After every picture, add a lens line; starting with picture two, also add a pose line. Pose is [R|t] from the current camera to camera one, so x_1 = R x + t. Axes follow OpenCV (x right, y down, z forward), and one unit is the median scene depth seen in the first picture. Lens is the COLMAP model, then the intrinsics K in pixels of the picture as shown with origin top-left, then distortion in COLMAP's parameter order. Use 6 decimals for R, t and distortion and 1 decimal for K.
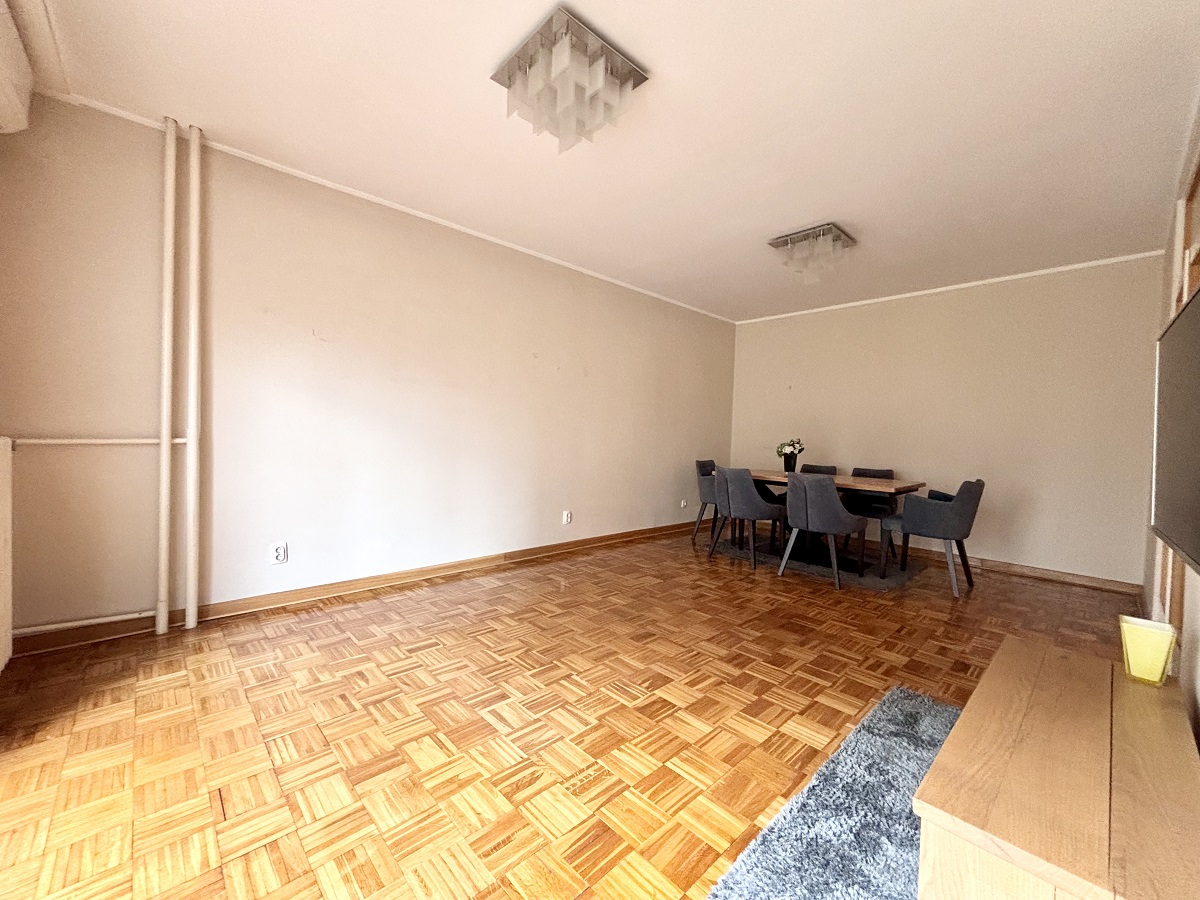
lens RADIAL K [[484.1, 0, 601.2], [0, 484.1, 449.6], [0, 0, 1]] dist [0.009788, -0.001239]
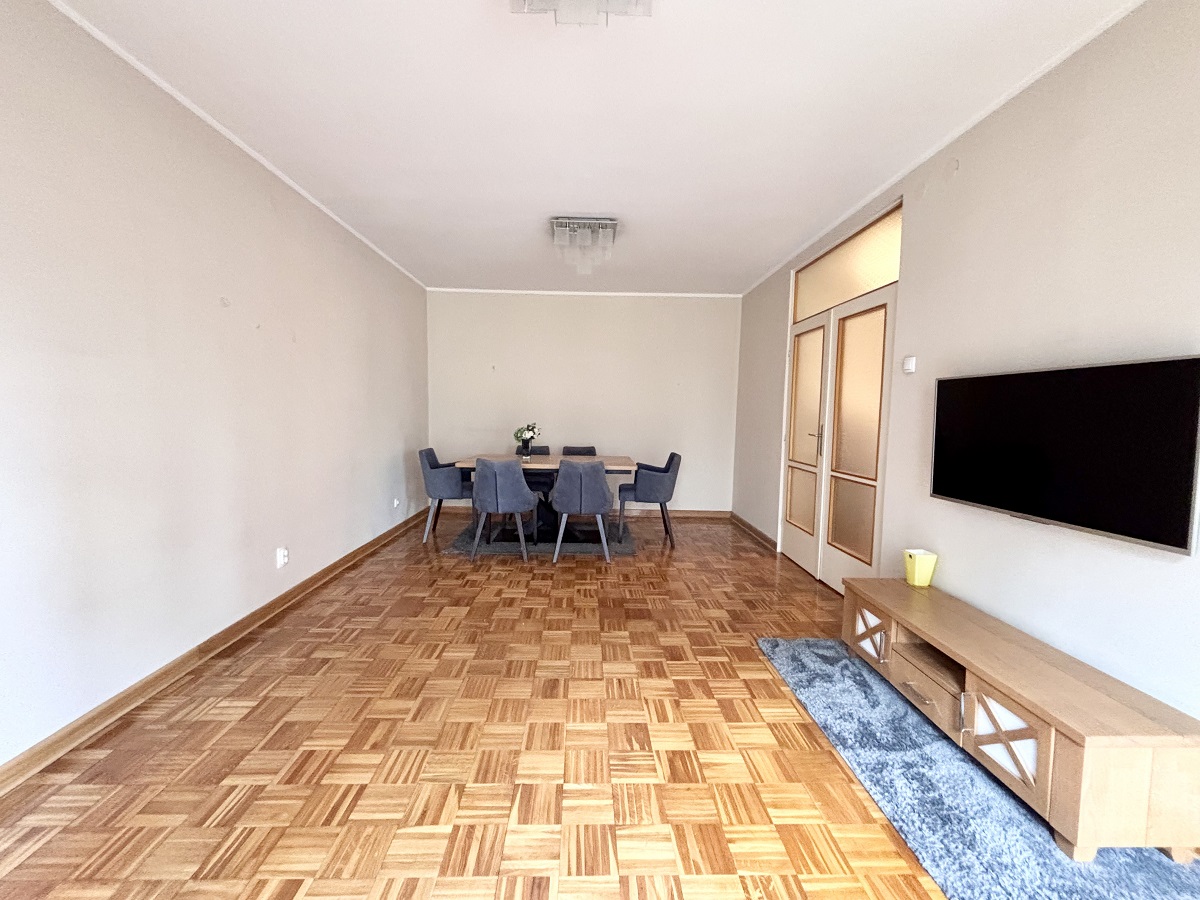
lens RADIAL K [[484.1, 0, 596.0], [0, 484.1, 446.7], [0, 0, 1]] dist [0.009788, -0.001239]
pose [[0.670604, -0.073791, 0.738136, -0.424590], [0.024423, 0.996697, 0.077450, -0.080834], [-0.741413, -0.033911, 0.670191, 0.391530]]
